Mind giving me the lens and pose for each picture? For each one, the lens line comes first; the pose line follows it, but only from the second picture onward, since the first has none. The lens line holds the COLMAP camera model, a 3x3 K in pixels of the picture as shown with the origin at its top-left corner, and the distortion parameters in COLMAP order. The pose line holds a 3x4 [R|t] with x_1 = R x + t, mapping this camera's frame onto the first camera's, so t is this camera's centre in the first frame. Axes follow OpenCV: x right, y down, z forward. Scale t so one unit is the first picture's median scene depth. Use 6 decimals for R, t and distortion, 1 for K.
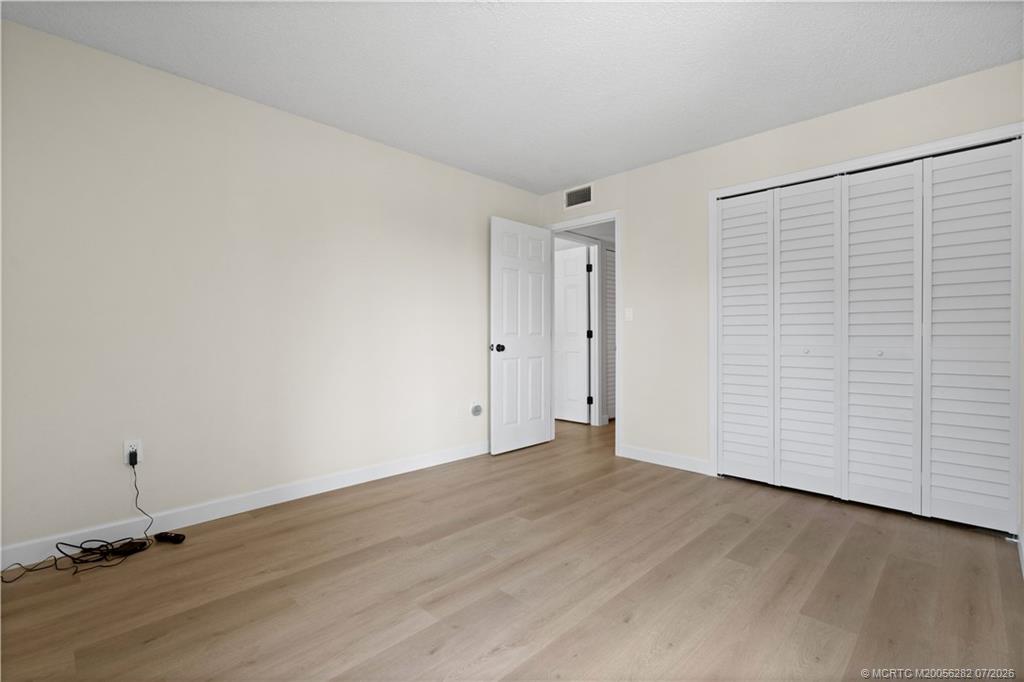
lens RADIAL K [[467.3, 0, 512.8], [0, 467.3, 337.9], [0, 0, 1]] dist [-0.009659, 0.001007]
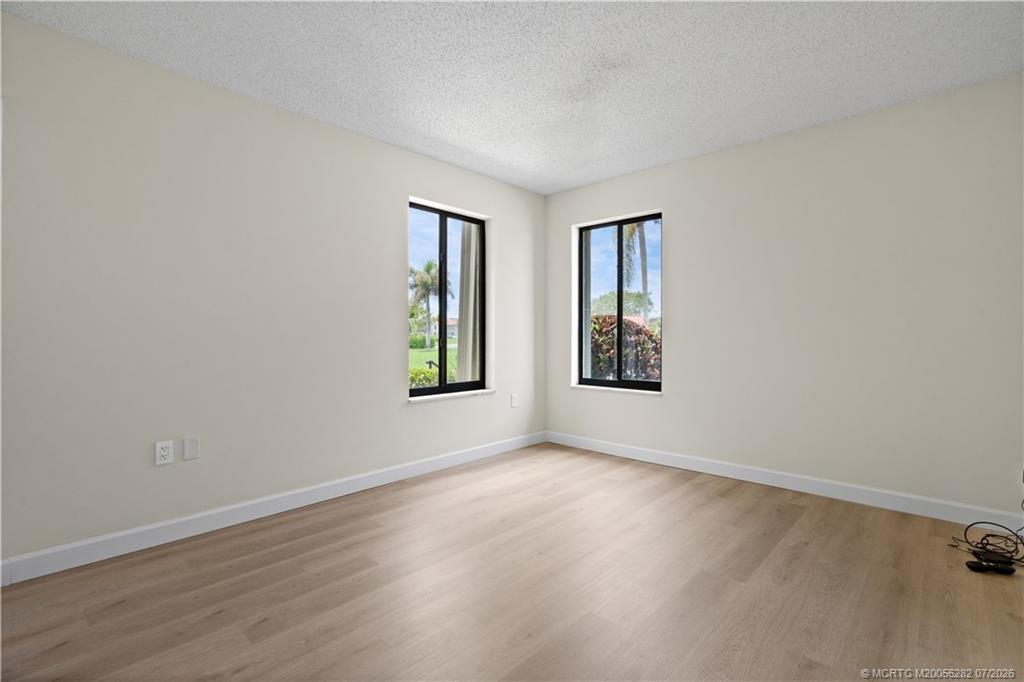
lens RADIAL K [[467.3, 0, 512.0], [0, 467.3, 340.2], [0, 0, 1]] dist [-0.009659, 0.001007]
pose [[-0.999445, -0.000554, -0.033316, 0.196921], [-0.000951, 0.999929, 0.011911, -0.009943], [0.033307, 0.011936, -0.999374, 1.867669]]
